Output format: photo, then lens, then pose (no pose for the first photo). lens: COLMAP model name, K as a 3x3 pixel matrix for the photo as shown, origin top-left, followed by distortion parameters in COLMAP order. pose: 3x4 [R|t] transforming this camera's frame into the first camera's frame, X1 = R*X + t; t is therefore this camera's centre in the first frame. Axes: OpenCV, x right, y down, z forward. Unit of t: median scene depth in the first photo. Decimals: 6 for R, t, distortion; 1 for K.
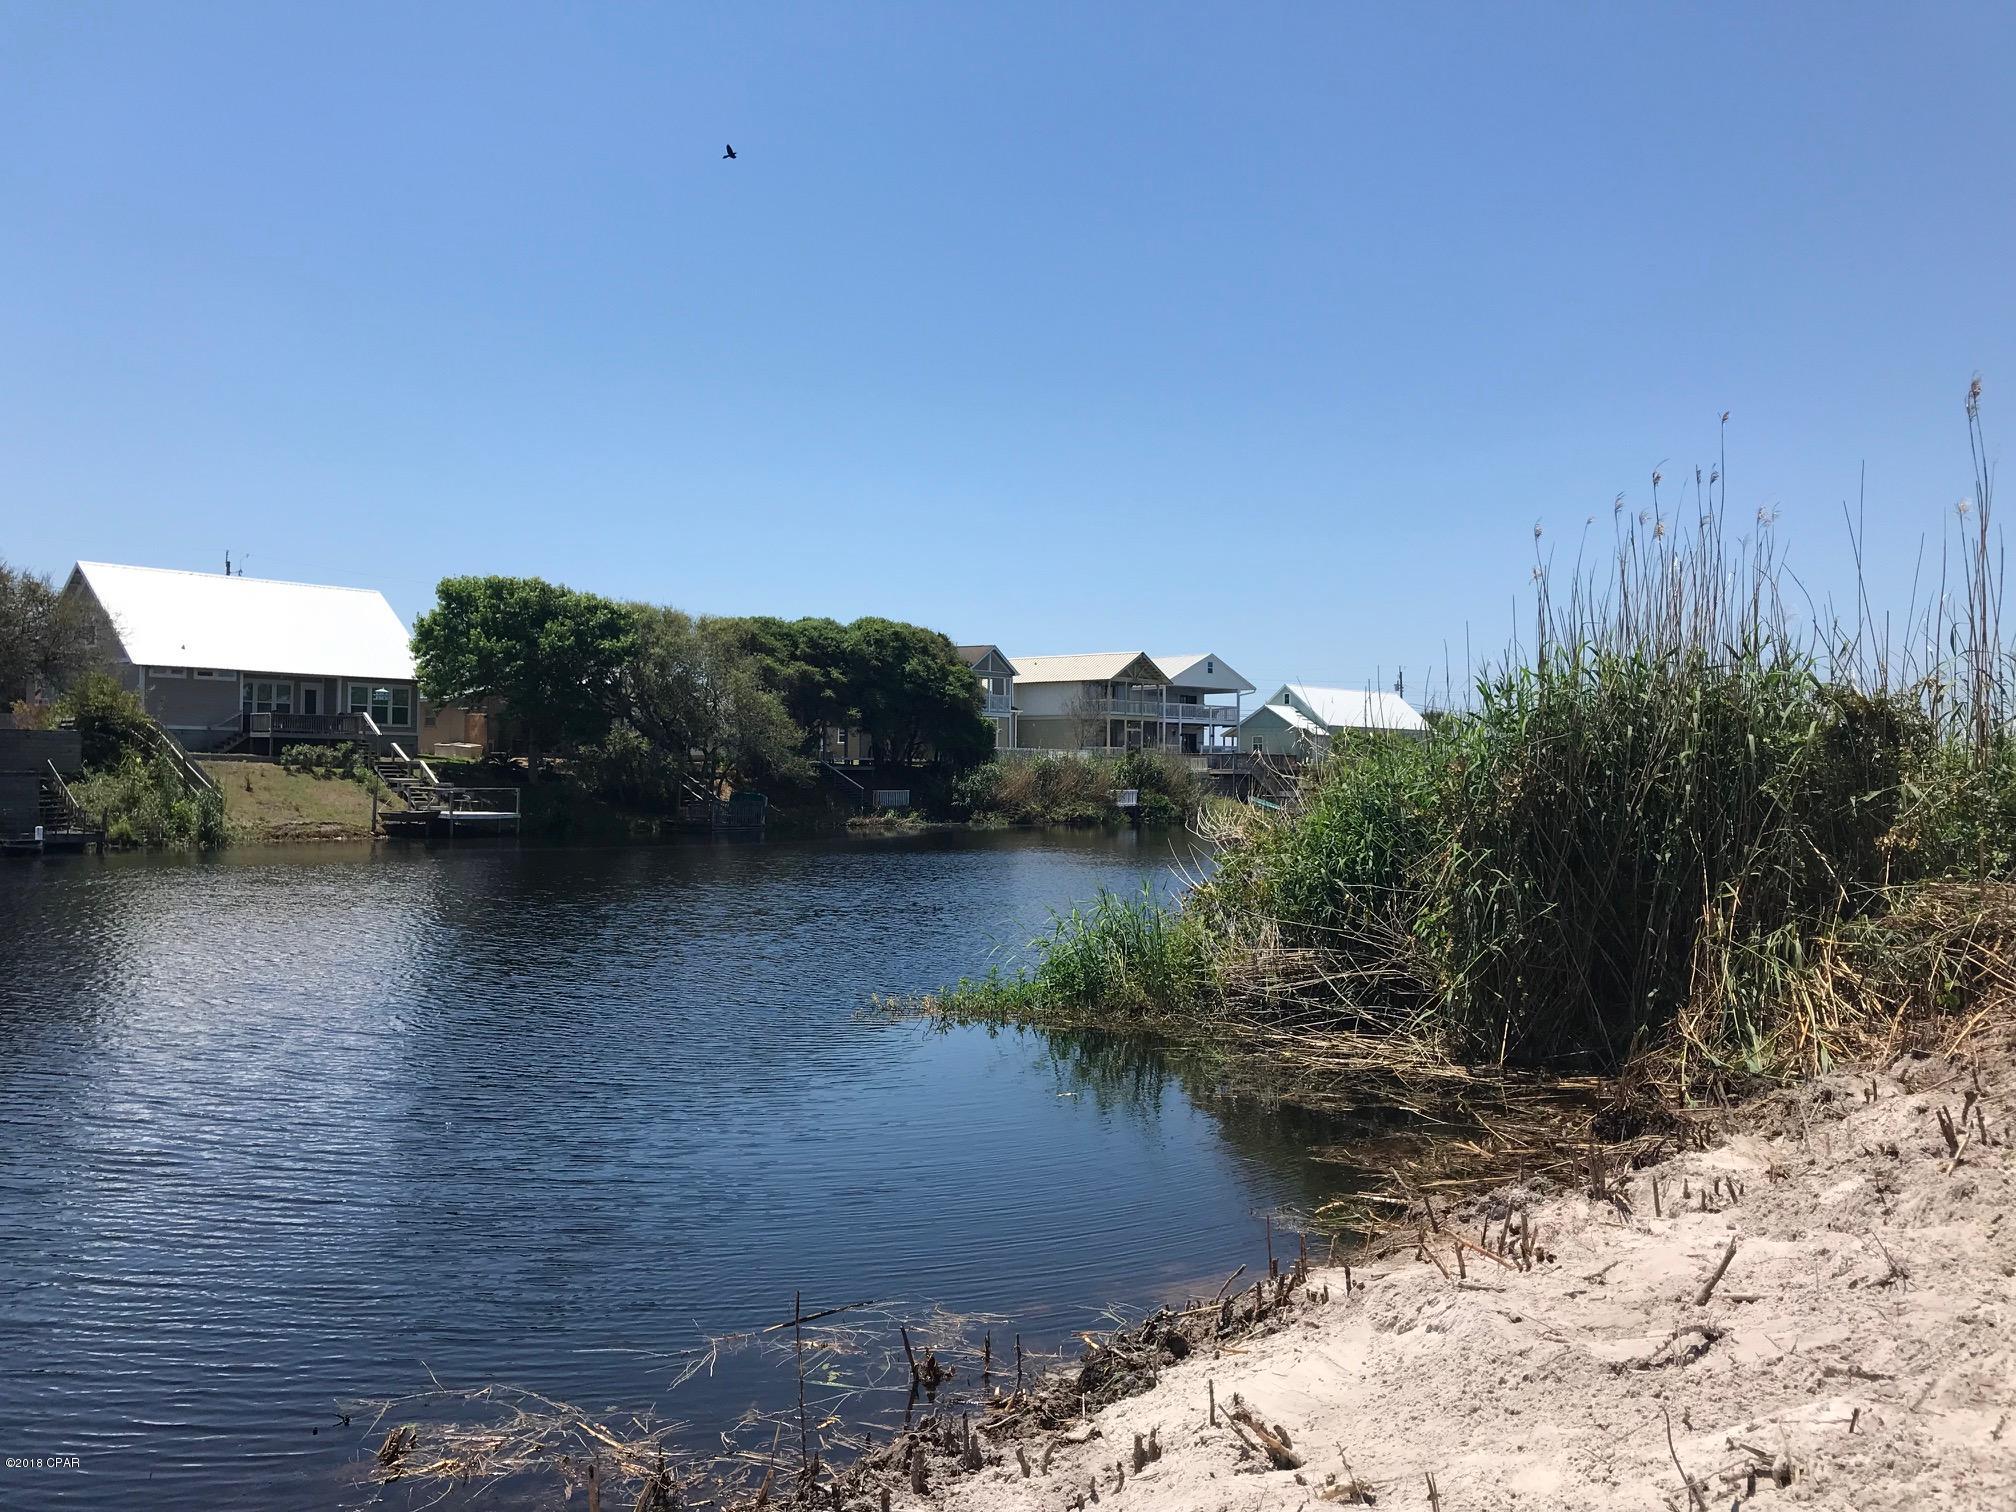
lens RADIAL K [[1687.5, 0, 1009.9], [0, 1687.5, 751.8], [0, 0, 1]] dist [0.013562, 0.006411]
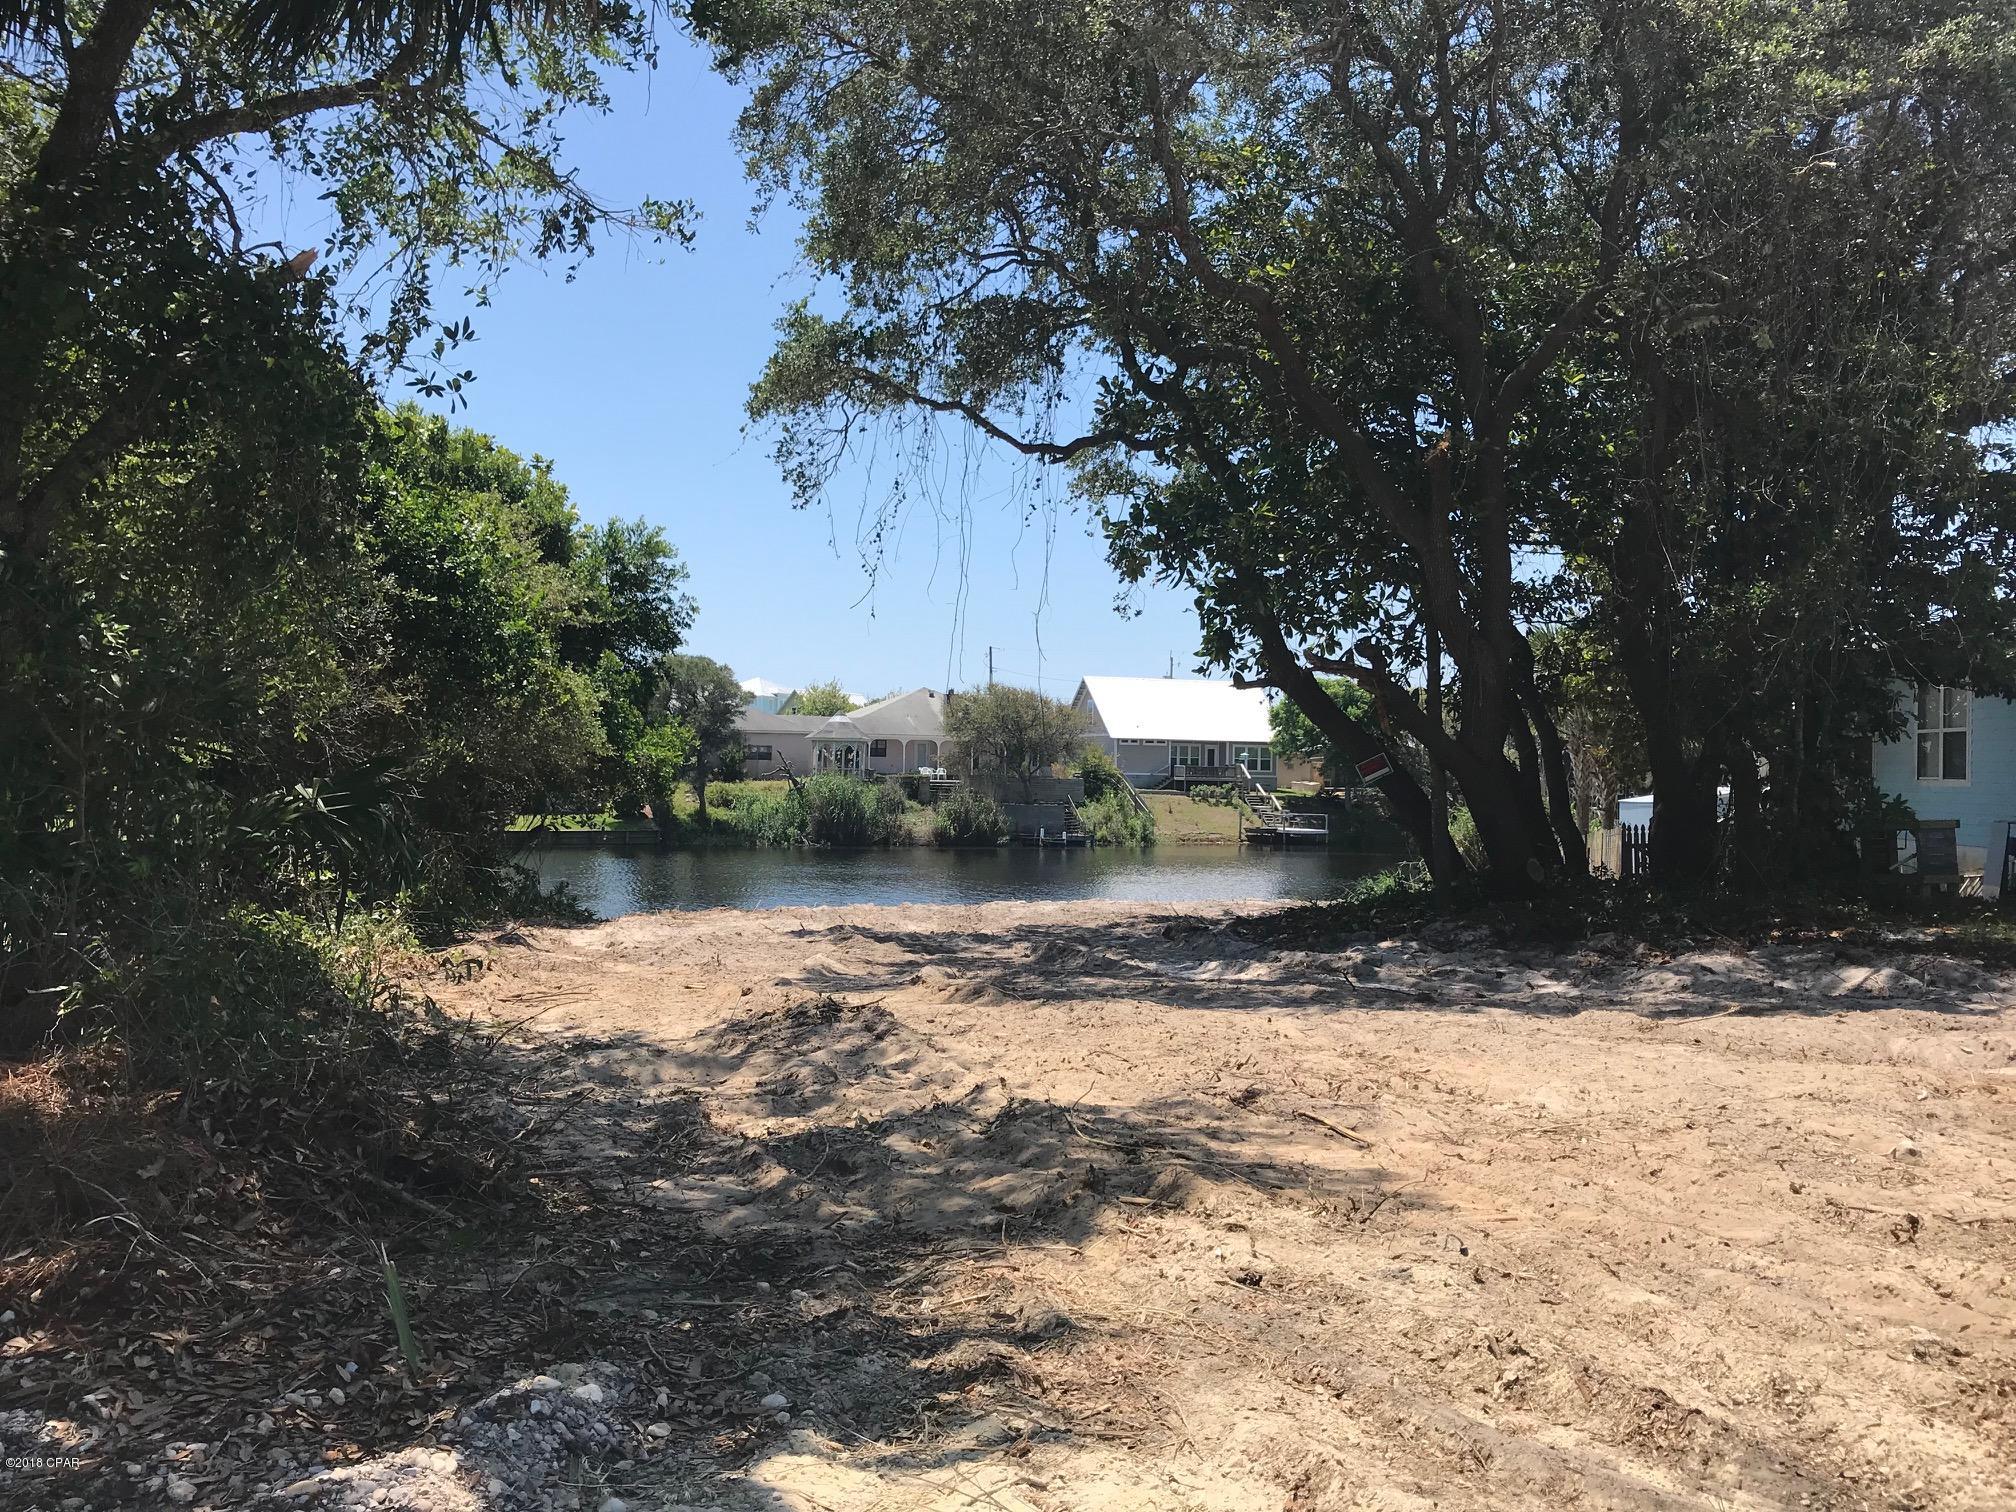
lens RADIAL K [[1687.5, 0, 1000.2], [0, 1687.5, 756.9], [0, 0, 1]] dist [0.013562, 0.006411]
pose [[0.847084, -0.000975, -0.531457, 0.284284], [-0.002107, 0.999984, -0.005192, -0.022513], [0.531454, 0.005518, 0.847069, -0.487843]]
